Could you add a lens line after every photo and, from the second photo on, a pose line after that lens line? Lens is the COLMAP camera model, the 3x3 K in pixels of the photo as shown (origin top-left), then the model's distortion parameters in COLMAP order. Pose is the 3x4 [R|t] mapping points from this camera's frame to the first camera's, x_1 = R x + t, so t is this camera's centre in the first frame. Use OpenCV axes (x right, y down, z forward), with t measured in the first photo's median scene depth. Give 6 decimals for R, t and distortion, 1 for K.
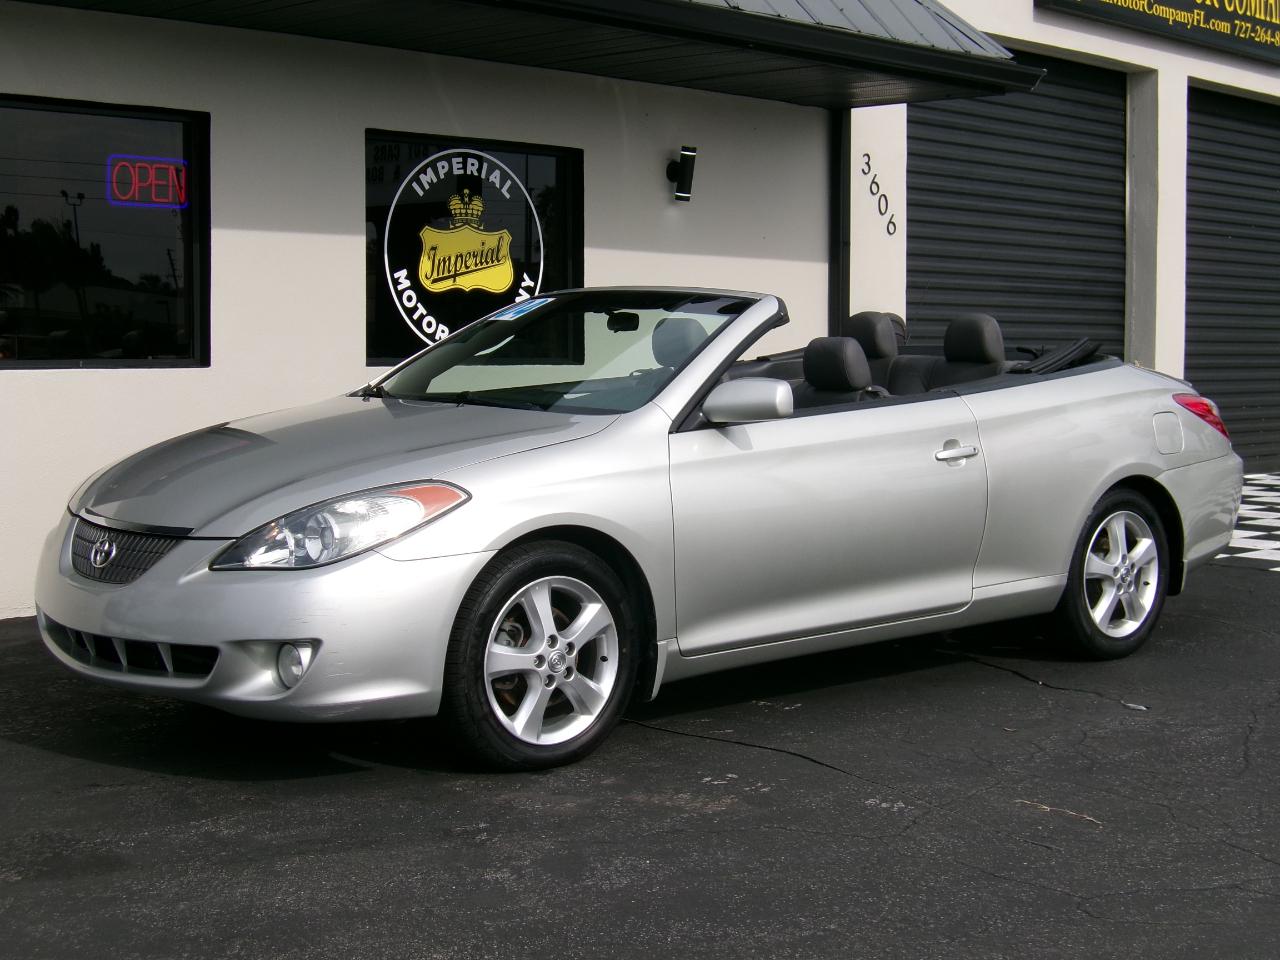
lens RADIAL K [[1945.9, 0, 643.1], [0, 1945.9, 542.4], [0, 0, 1]] dist [-0.116383, -0.002914]
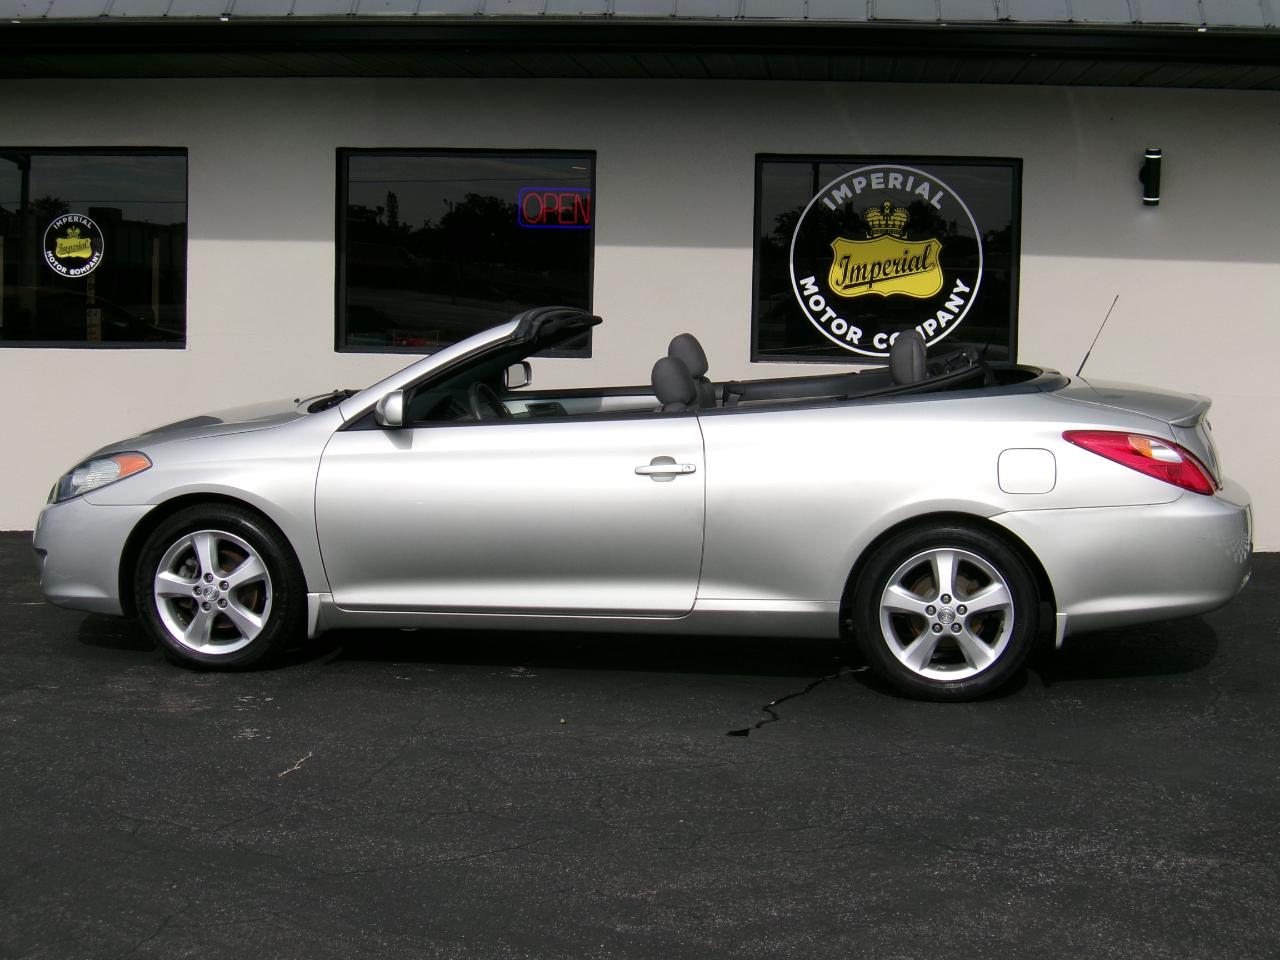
lens RADIAL K [[1953.0, 0, 645.6], [0, 1953.0, 546.3], [0, 0, 1]] dist [-0.108620, -0.022285]
pose [[0.643233, 0.110974, -0.757586, 0.674868], [-0.094041, 0.993400, 0.065670, -0.050945], [0.759874, 0.029003, 0.649423, 0.203206]]
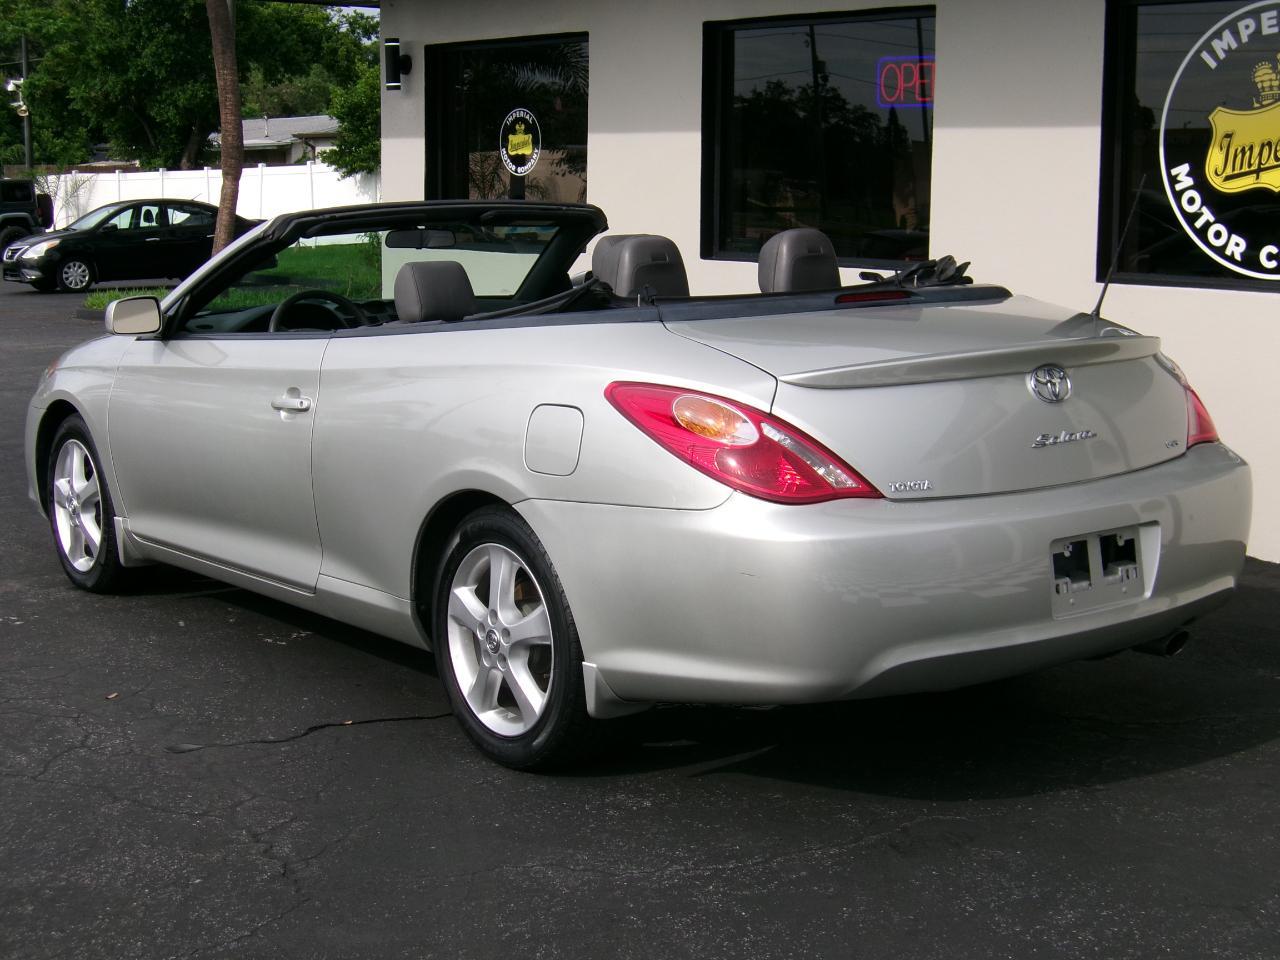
lens RADIAL K [[1953.0, 0, 645.6], [0, 1953.0, 546.3], [0, 0, 1]] dist [-0.108620, -0.022285]
pose [[-0.066760, 0.180458, -0.981314, 0.684679], [-0.107847, 0.976441, 0.186899, -0.110840], [0.991924, 0.118309, -0.045725, 0.829047]]
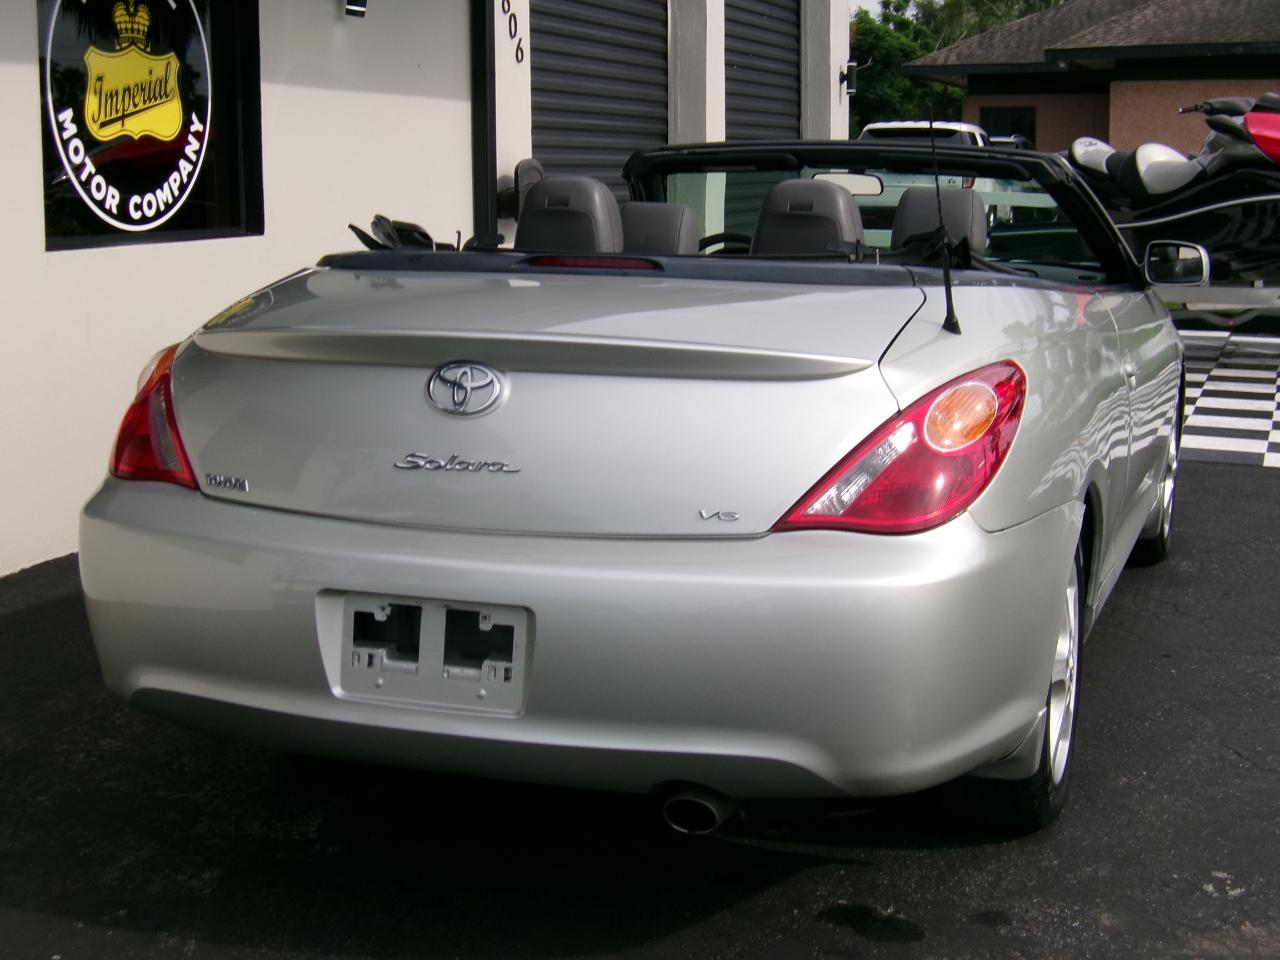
lens RADIAL K [[1973.5, 0, 637.9], [0, 1973.5, 526.4], [0, 0, 1]] dist [-0.129657, 0.048584]
pose [[0.903330, -0.082880, 0.420864, -0.242339], [0.050630, 0.994899, 0.087252, -0.042017], [-0.425948, -0.057509, 0.902918, 0.274161]]
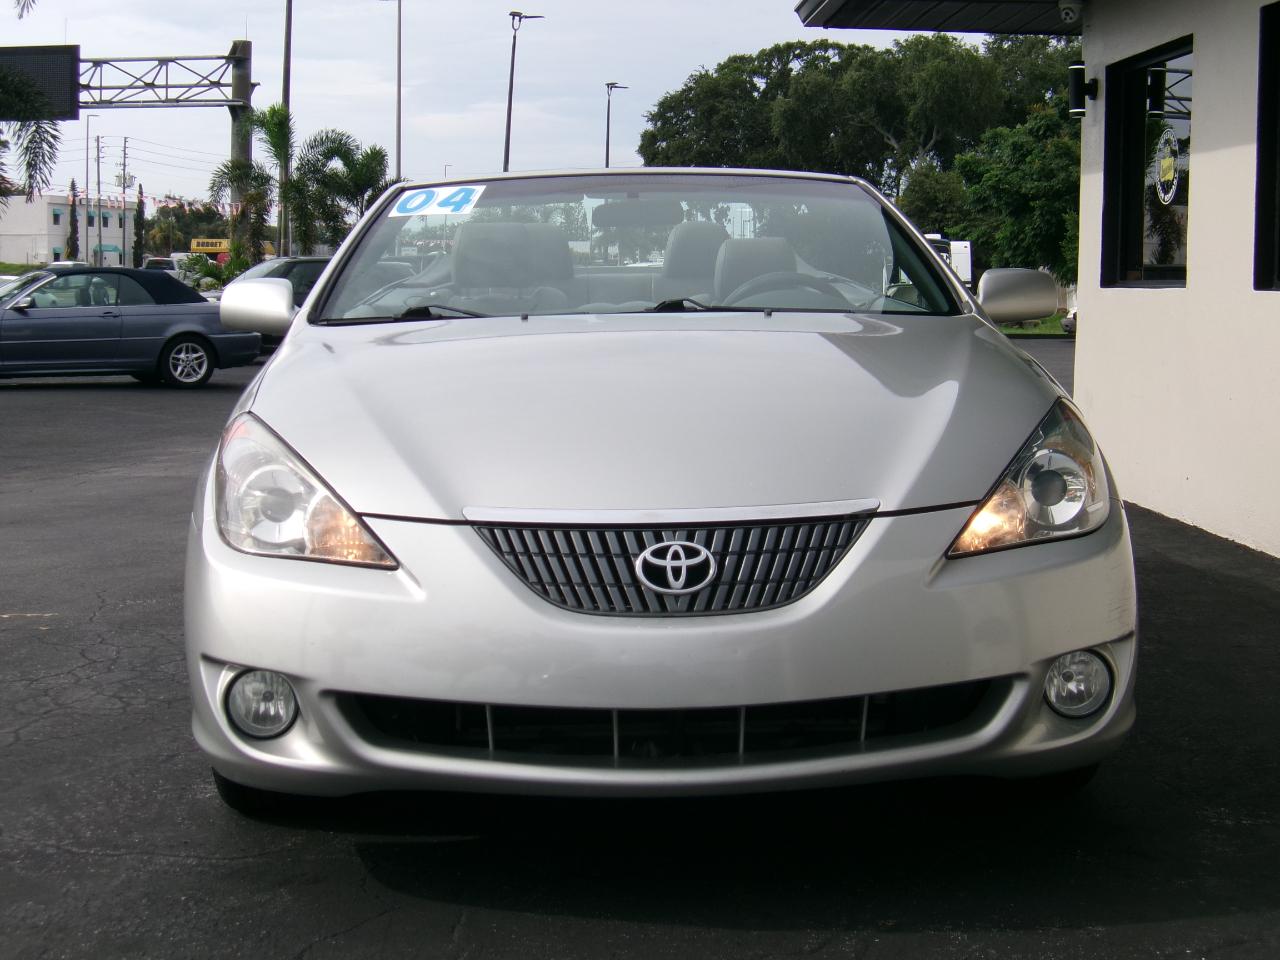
lens RADIAL K [[1973.5, 0, 637.9], [0, 1973.5, 526.4], [0, 0, 1]] dist [-0.129657, 0.048584]
pose [[-0.685074, 0.087061, -0.723252, 0.472213], [-0.078014, 0.978355, 0.191665, -0.110862], [0.724284, 0.187729, -0.663454, 1.168717]]
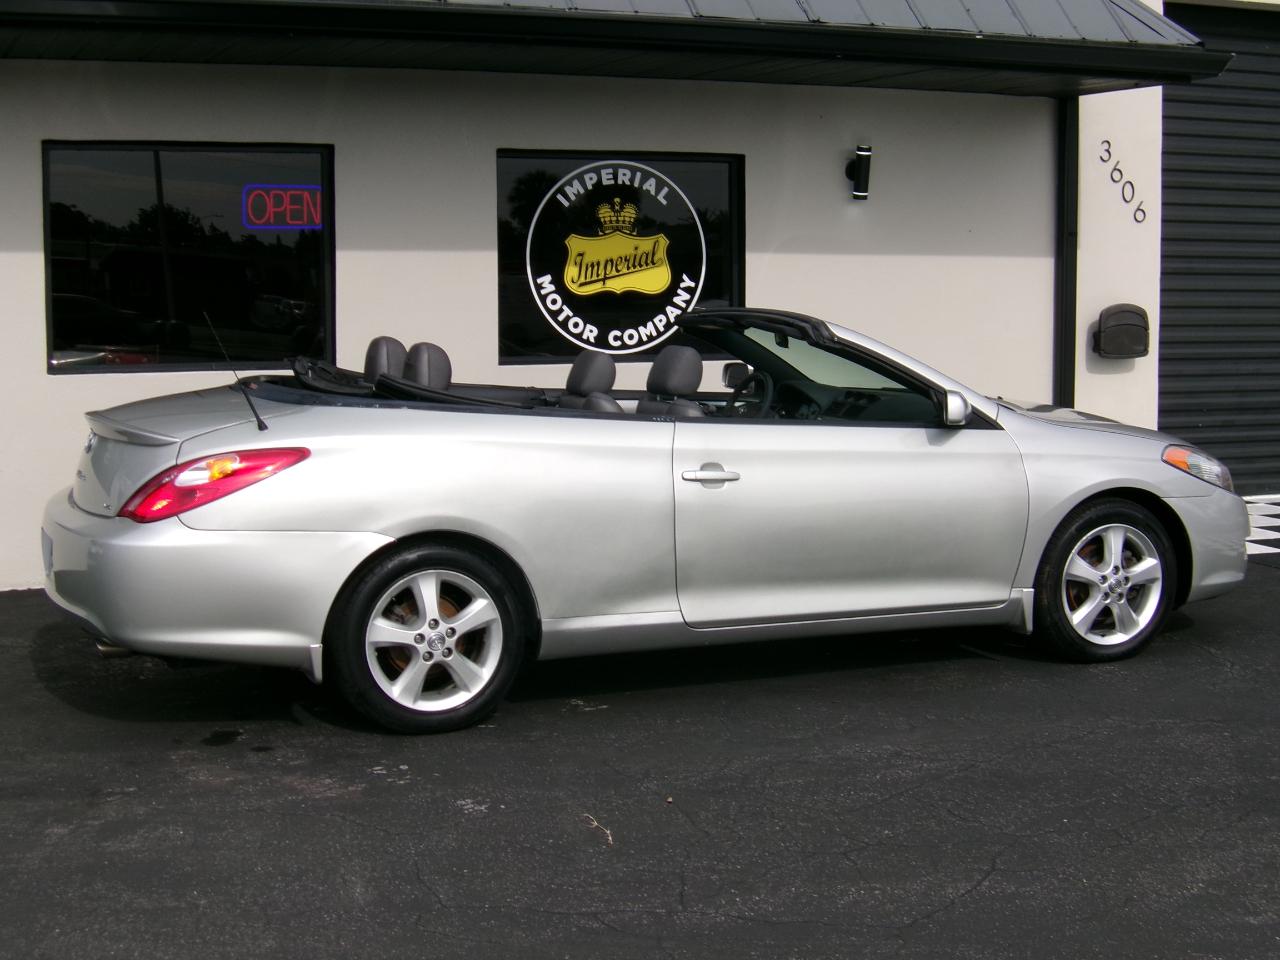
lens RADIAL K [[1969.3, 0, 651.8], [0, 1969.3, 554.3], [0, 0, 1]] dist [-0.106495, -0.048539]
pose [[0.925154, 0.047460, -0.376612, 0.350255], [-0.033502, 0.998490, 0.043530, -0.034024], [0.378110, -0.027655, 0.925348, -0.002435]]
